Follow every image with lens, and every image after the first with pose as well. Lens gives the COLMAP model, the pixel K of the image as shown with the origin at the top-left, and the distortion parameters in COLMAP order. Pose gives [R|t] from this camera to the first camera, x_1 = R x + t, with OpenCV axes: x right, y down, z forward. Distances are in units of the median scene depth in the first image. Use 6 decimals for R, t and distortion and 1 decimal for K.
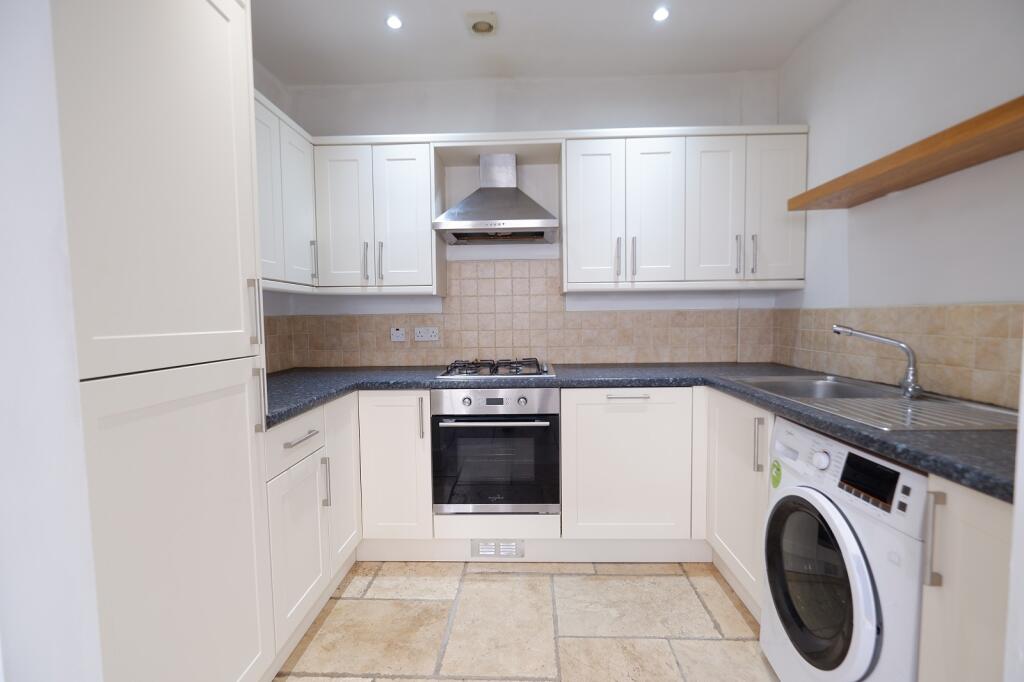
lens RADIAL K [[450.9, 0, 512.0], [0, 450.9, 341.0], [0, 0, 1]] dist [0.000990, 0.000168]
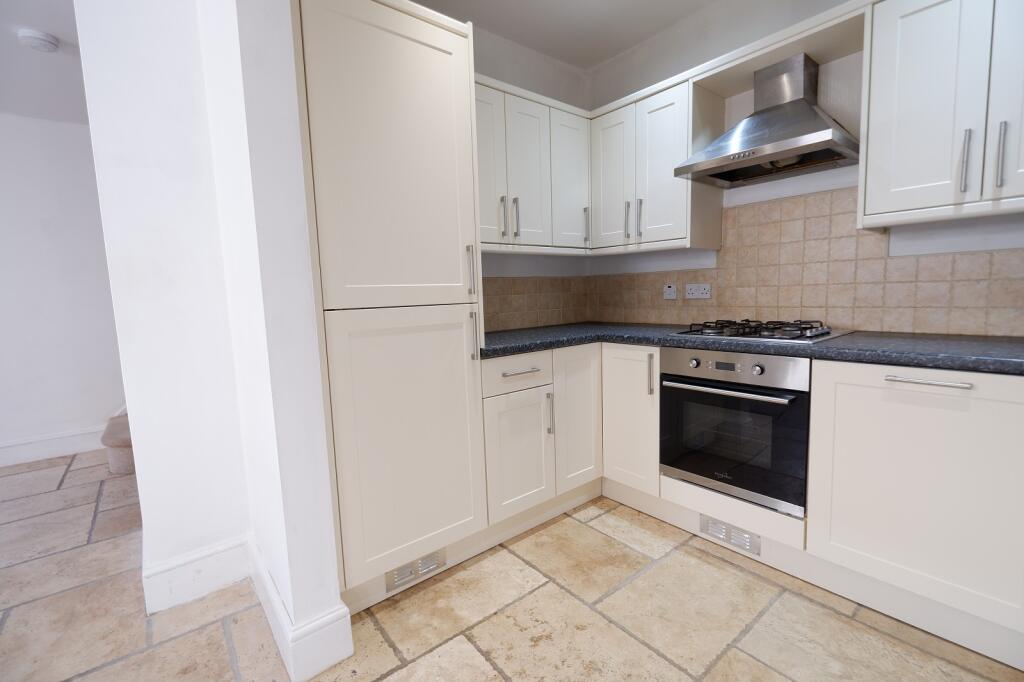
lens RADIAL K [[449.7, 0, 517.3], [0, 449.7, 337.1], [0, 0, 1]] dist [-0.000471, -0.000299]
pose [[0.662417, 0.067565, -0.746082, 0.334675], [-0.016630, 0.997005, 0.075524, 0.019108], [0.748951, -0.037621, 0.661557, 0.130550]]
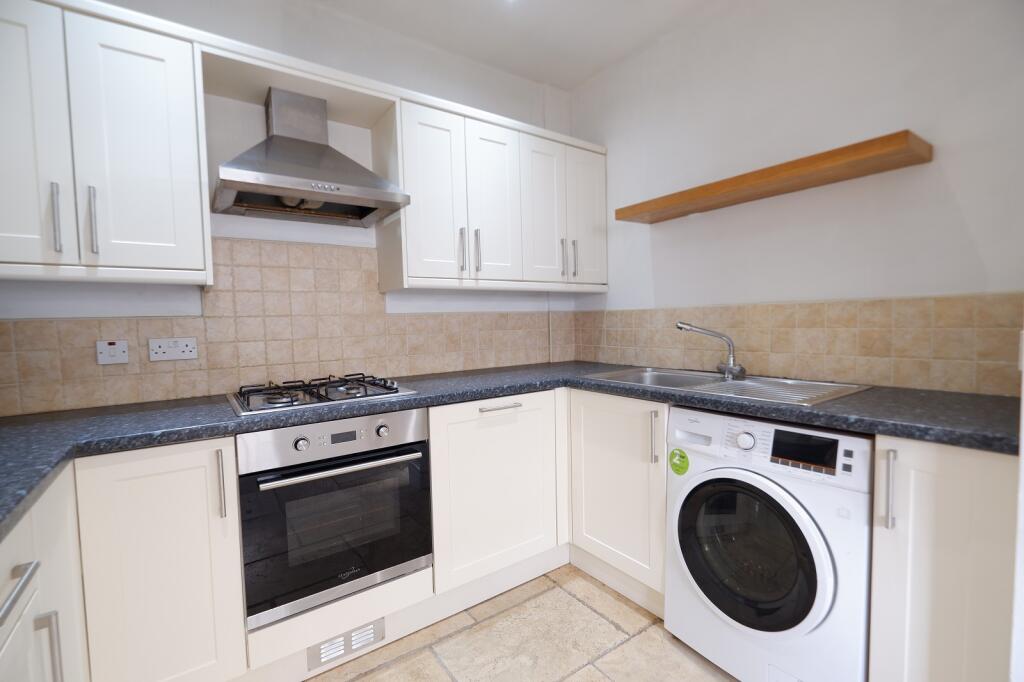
lens RADIAL K [[455.4, 0, 512.2], [0, 455.4, 344.8], [0, 0, 1]] dist [0.000841, -0.000106]
pose [[0.795089, -0.039417, 0.605210, -0.252497], [0.047755, 0.998856, 0.002317, -0.000206], [-0.604609, 0.027059, 0.796062, 0.264716]]
